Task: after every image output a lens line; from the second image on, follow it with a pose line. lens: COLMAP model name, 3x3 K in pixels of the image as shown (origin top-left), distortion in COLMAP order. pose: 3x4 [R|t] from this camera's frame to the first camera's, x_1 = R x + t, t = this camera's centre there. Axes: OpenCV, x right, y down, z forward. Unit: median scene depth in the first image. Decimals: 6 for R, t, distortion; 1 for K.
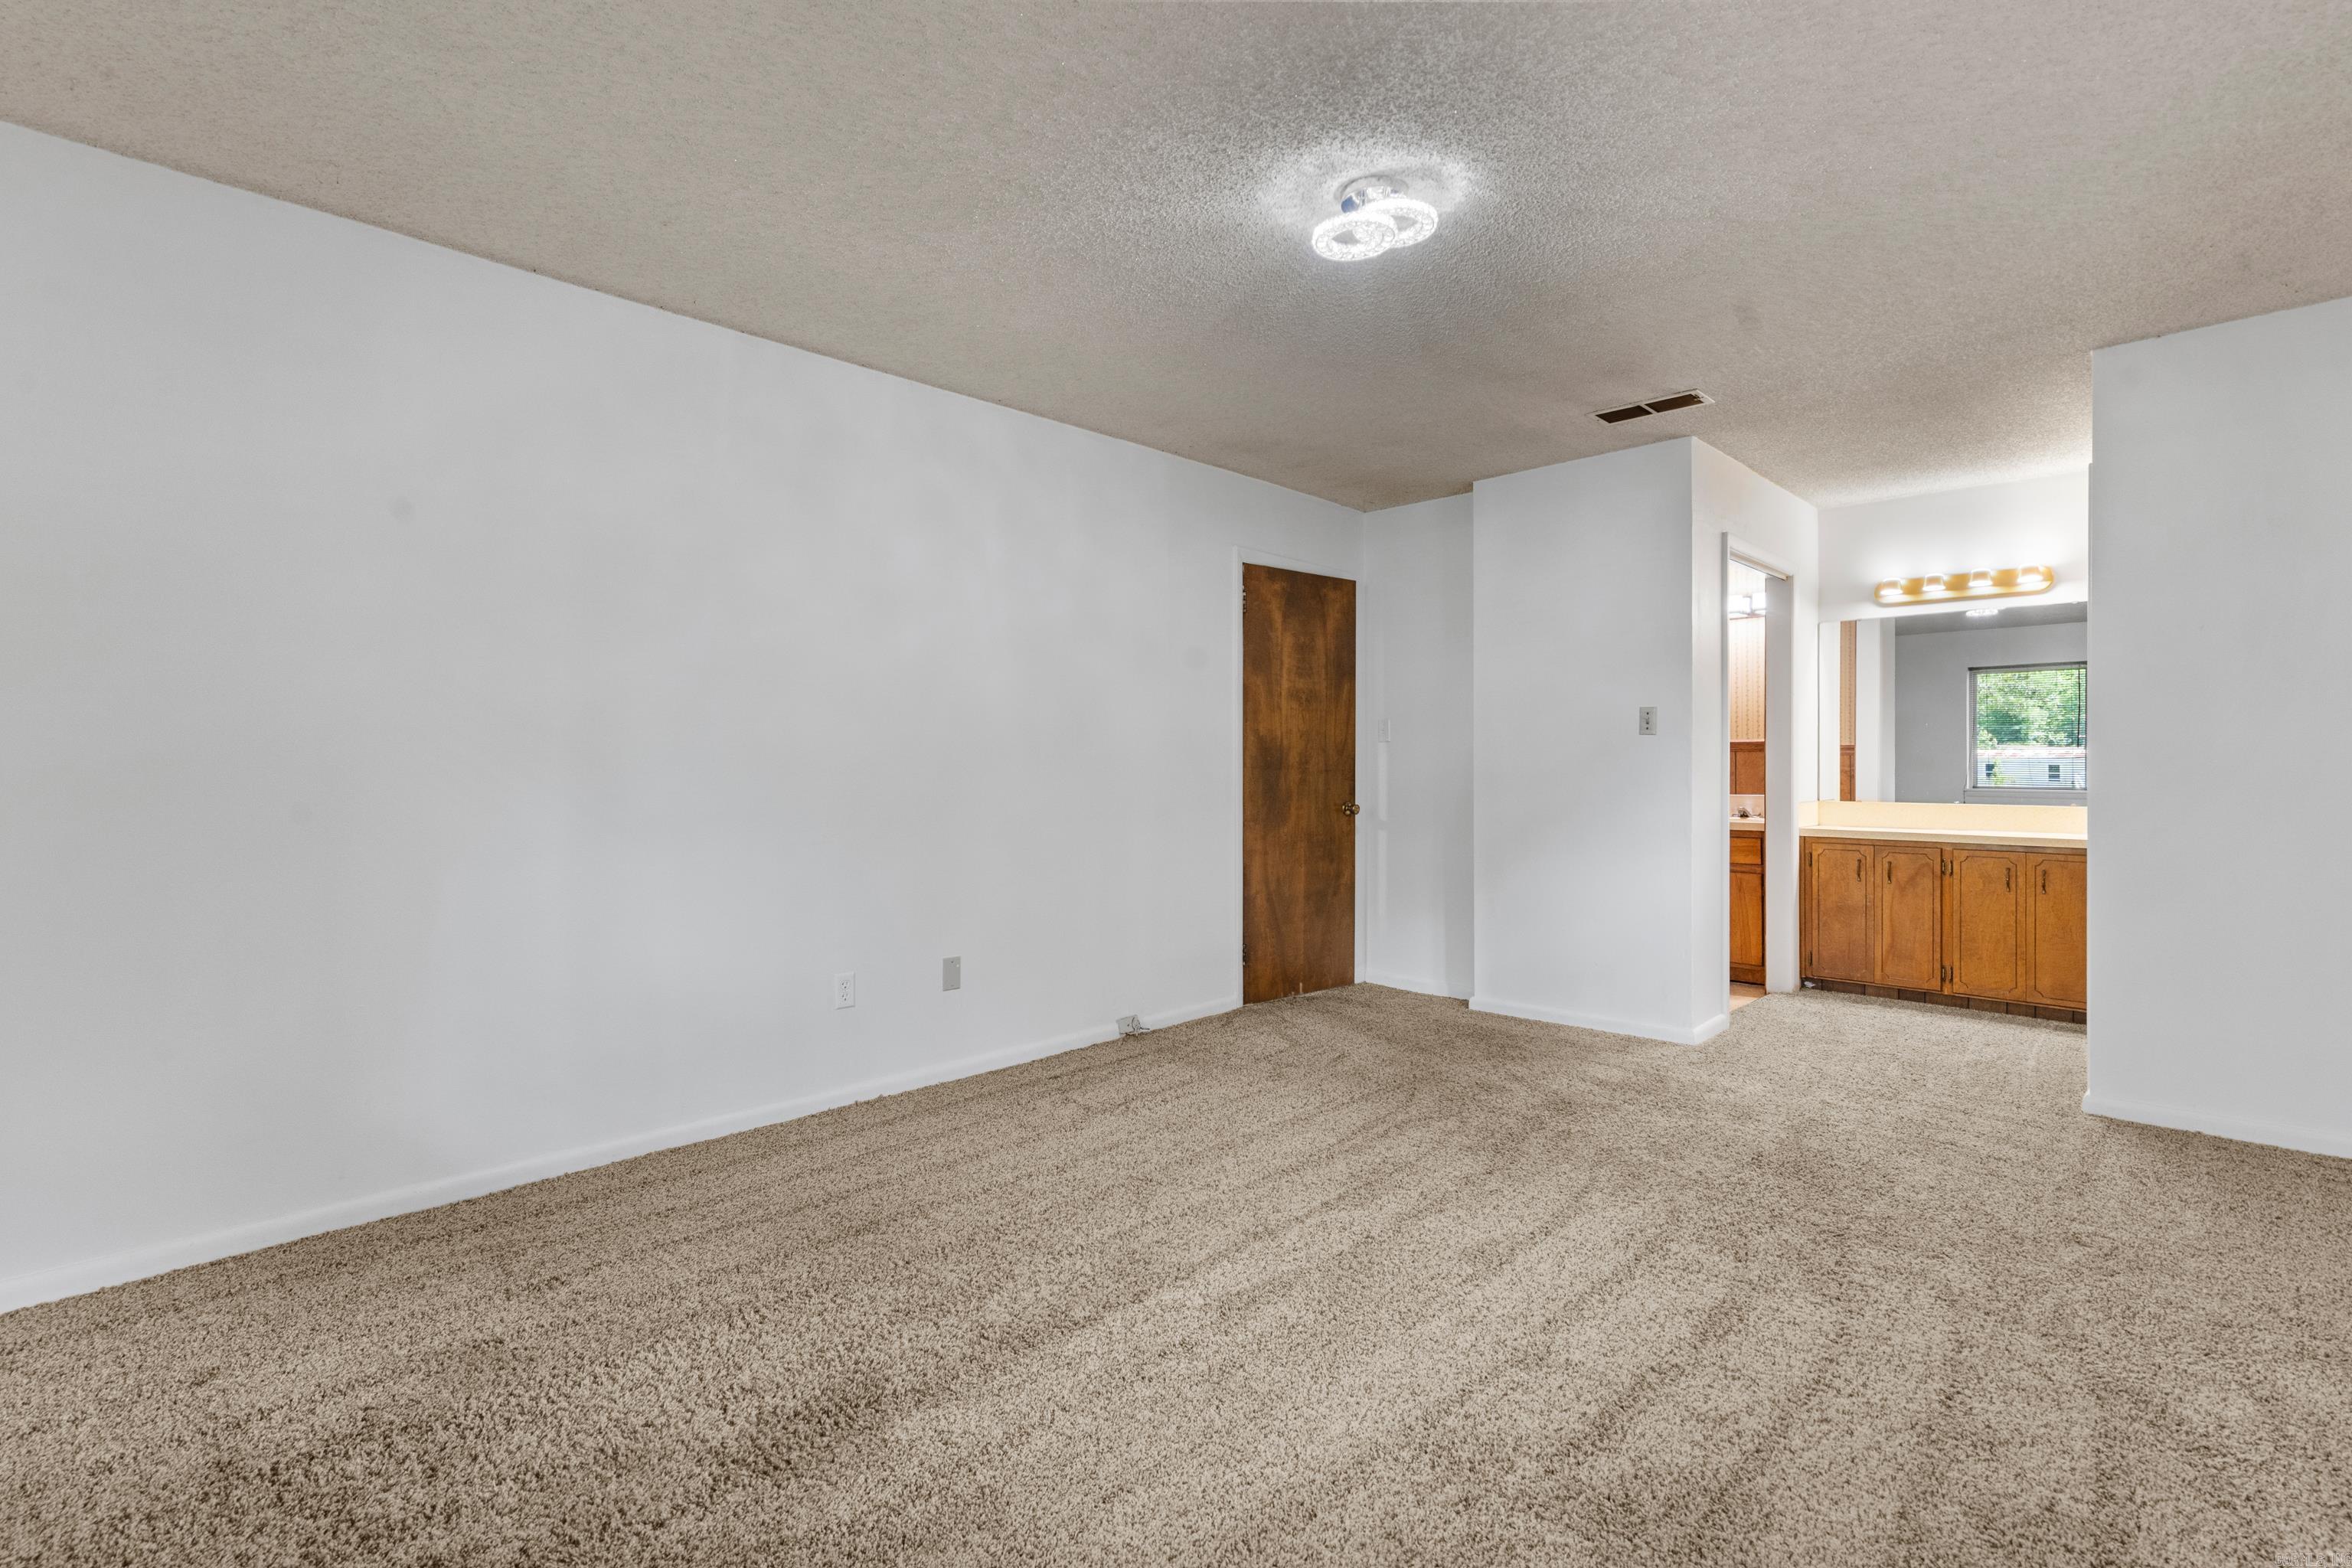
lens RADIAL K [[1073.2, 0, 1149.7], [0, 1073.2, 770.1], [0, 0, 1]] dist [-0.005678, 0.001309]
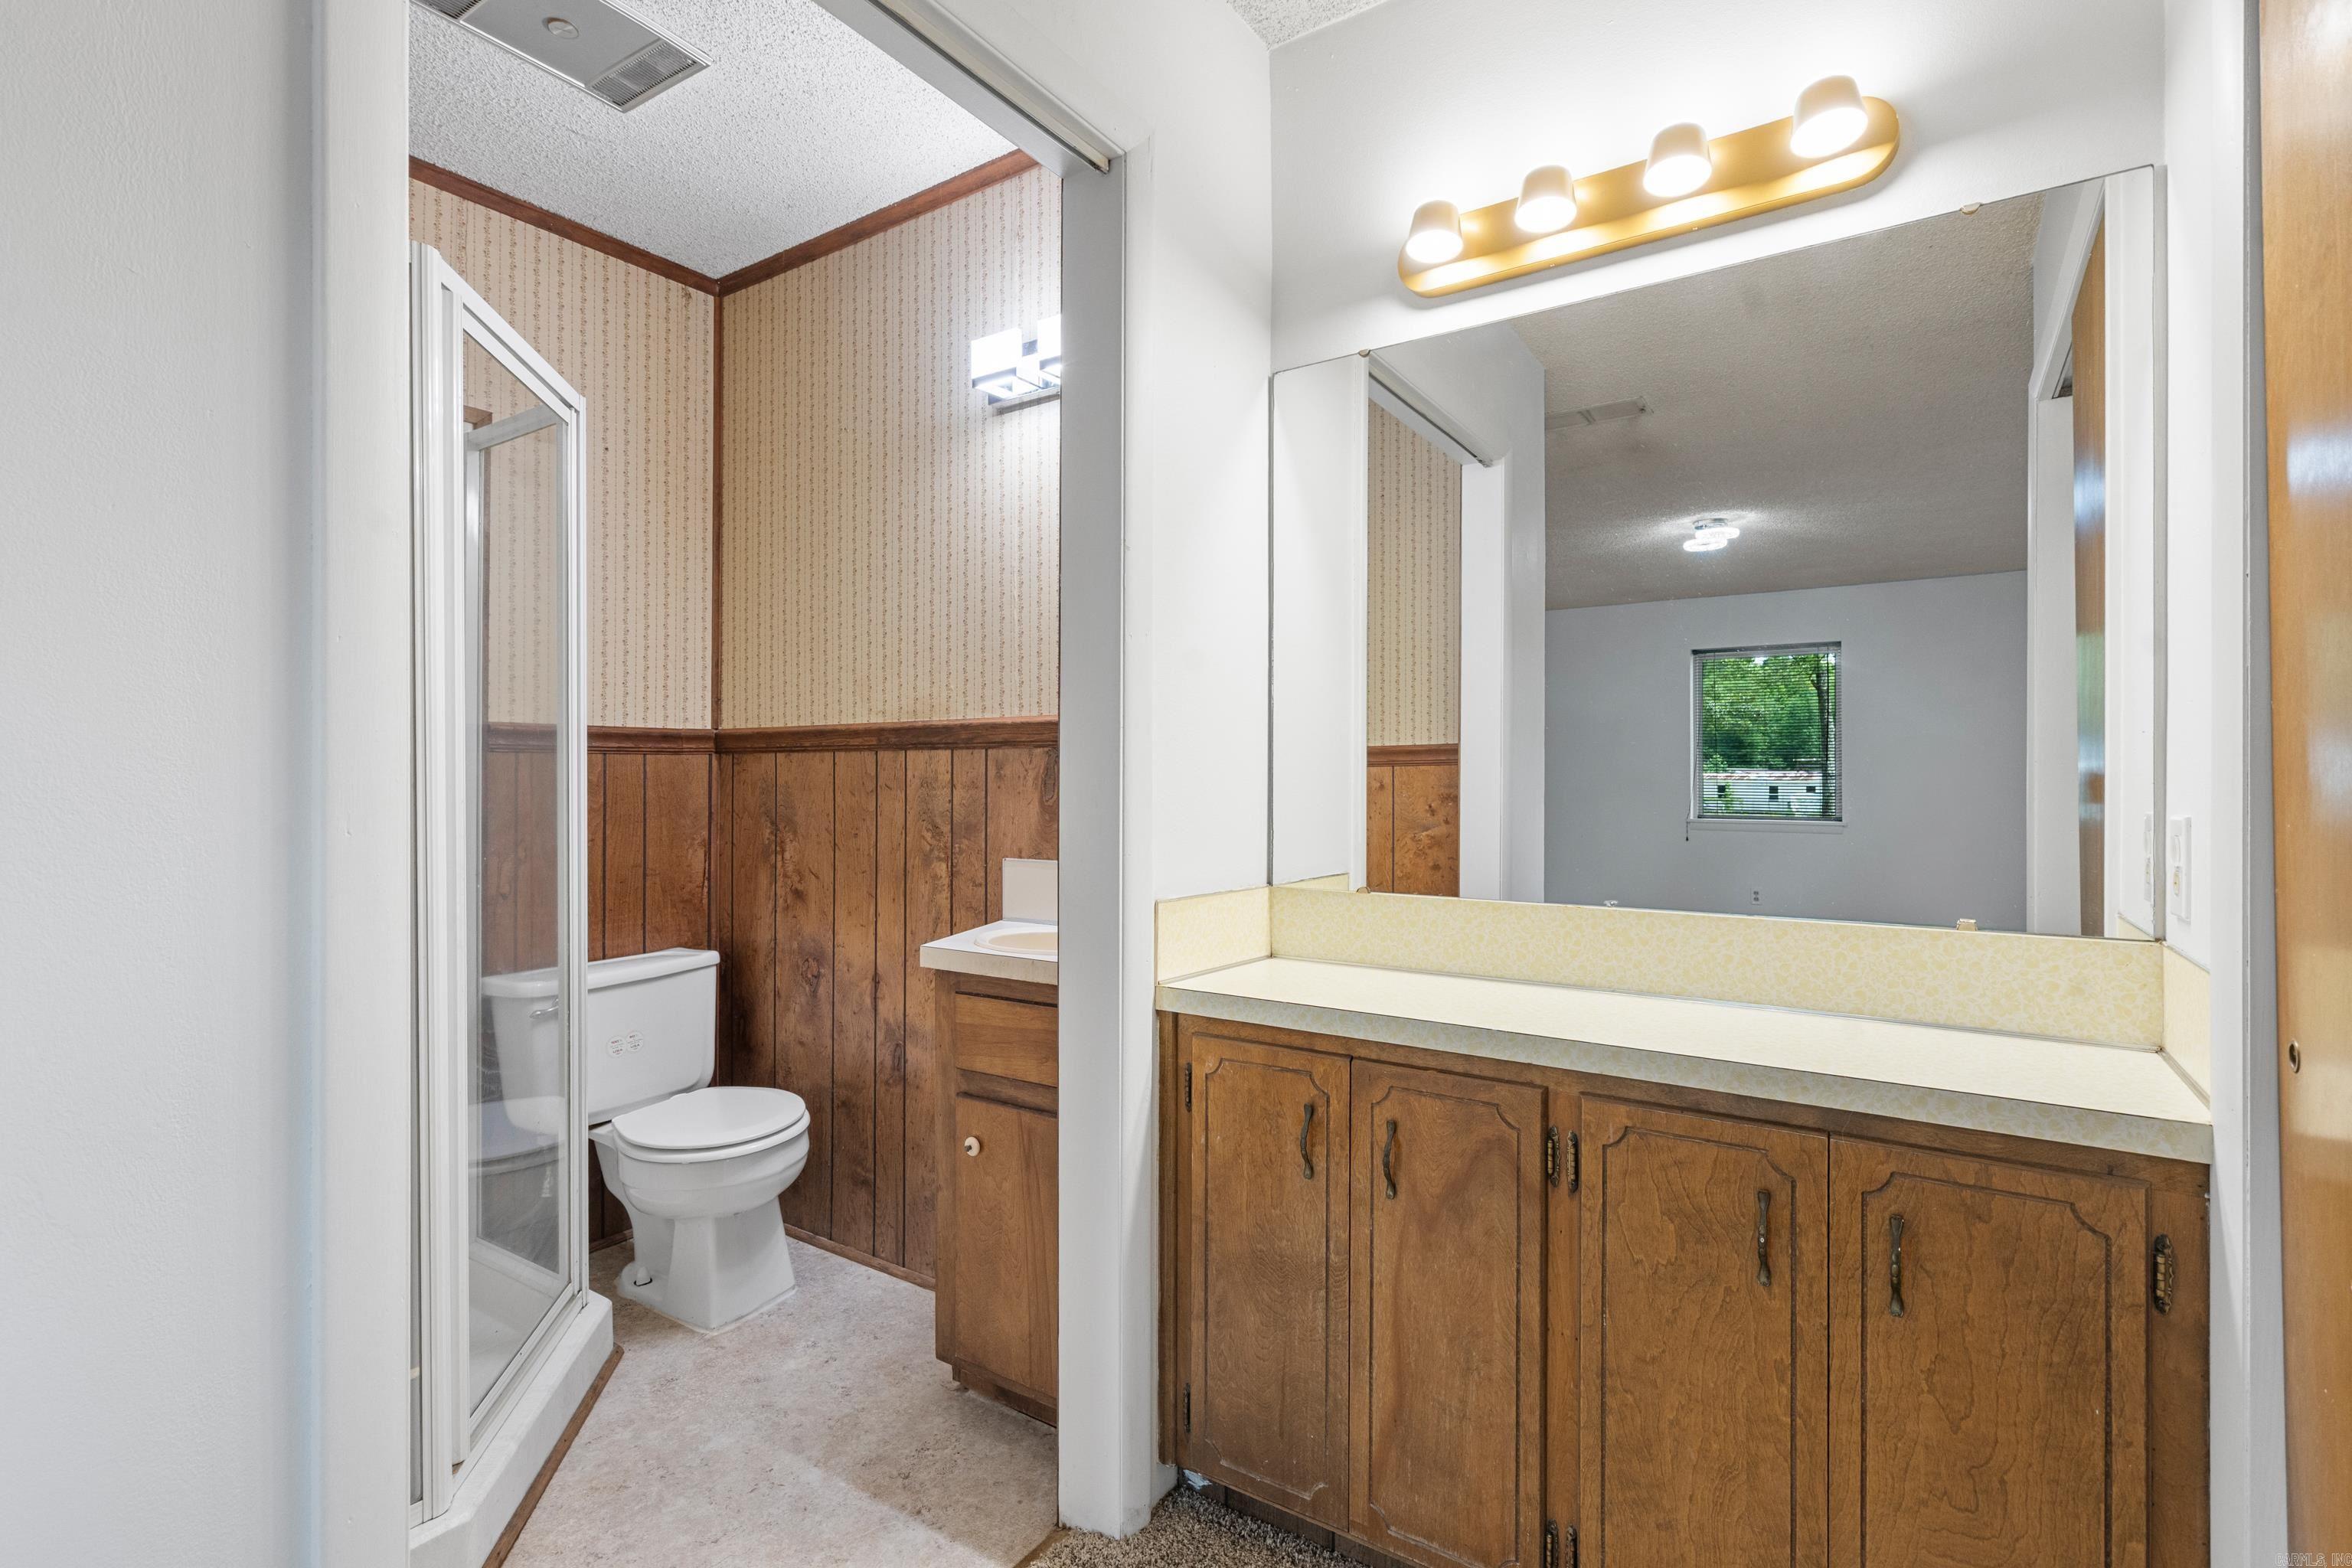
lens RADIAL K [[1073.2, 0, 1160.6], [0, 1073.2, 786.5], [0, 0, 1]] dist [-0.005678, 0.001309]
pose [[0.983191, 0.003386, 0.182547, 0.581522], [-0.002901, 0.999992, -0.002920, -0.002644], [-0.182555, 0.002341, 0.983193, 0.734269]]
